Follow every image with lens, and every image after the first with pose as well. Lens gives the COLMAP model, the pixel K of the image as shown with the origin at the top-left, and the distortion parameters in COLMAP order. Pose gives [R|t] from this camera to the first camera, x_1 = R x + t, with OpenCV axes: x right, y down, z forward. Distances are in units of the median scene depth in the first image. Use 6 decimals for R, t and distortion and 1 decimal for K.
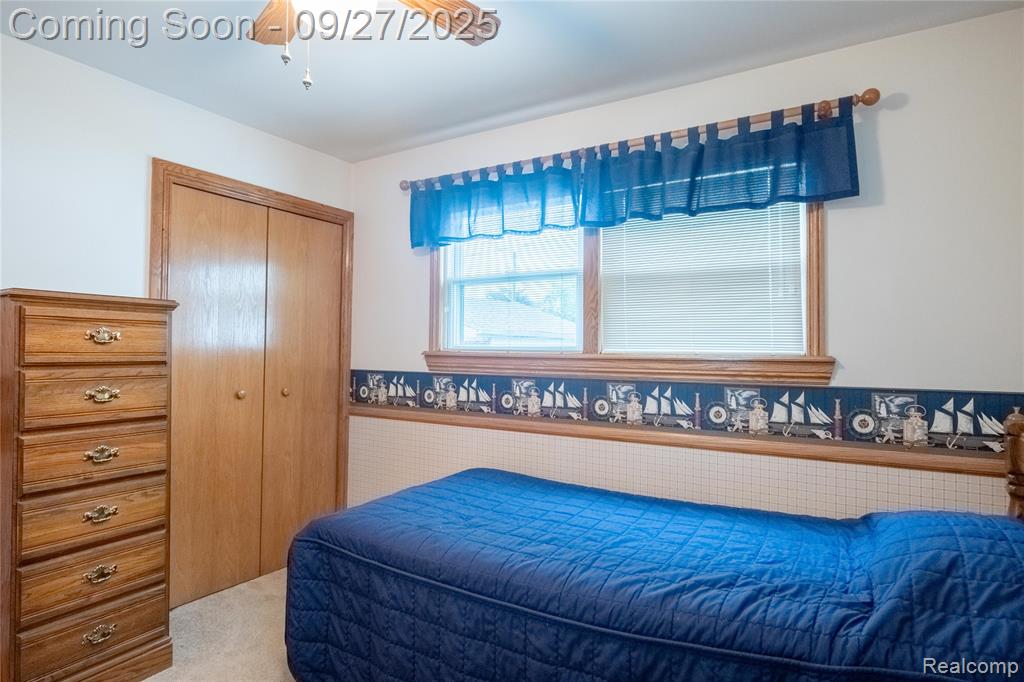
lens RADIAL K [[570.2, 0, 419.4], [0, 570.2, 341.8], [0, 0, 1]] dist [-0.012108, -0.001073]
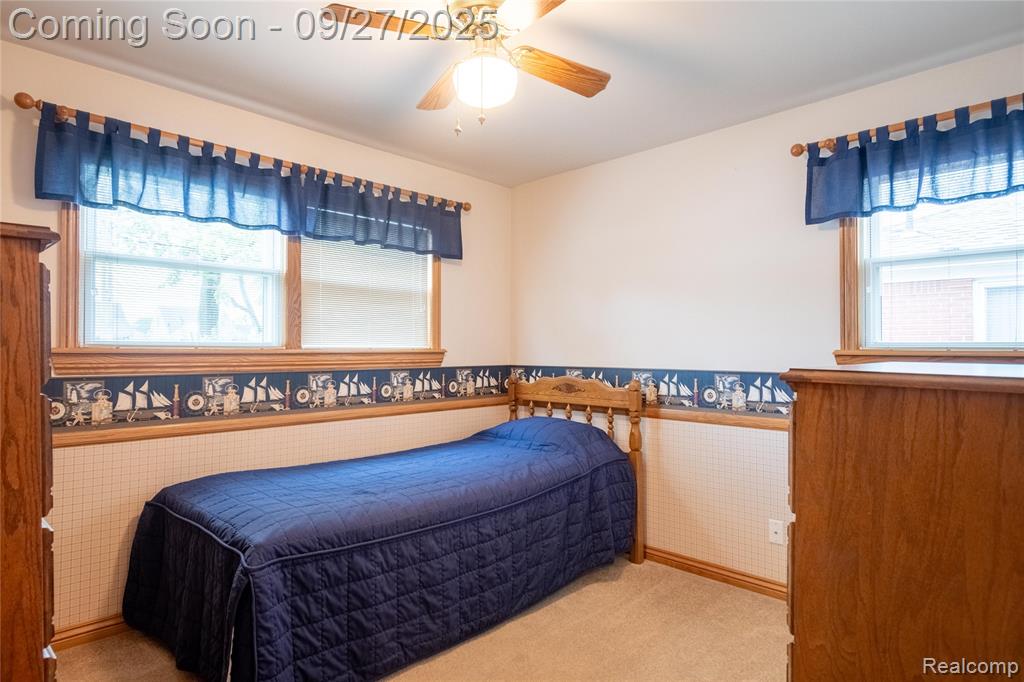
lens RADIAL K [[570.2, 0, 419.4], [0, 570.2, 341.8], [0, 0, 1]] dist [-0.012108, -0.001073]
pose [[0.233446, 0.001757, 0.972368, -0.772258], [-0.015831, 0.999873, 0.001994, 0.000569], [-0.972241, -0.015859, 0.233444, 0.535810]]
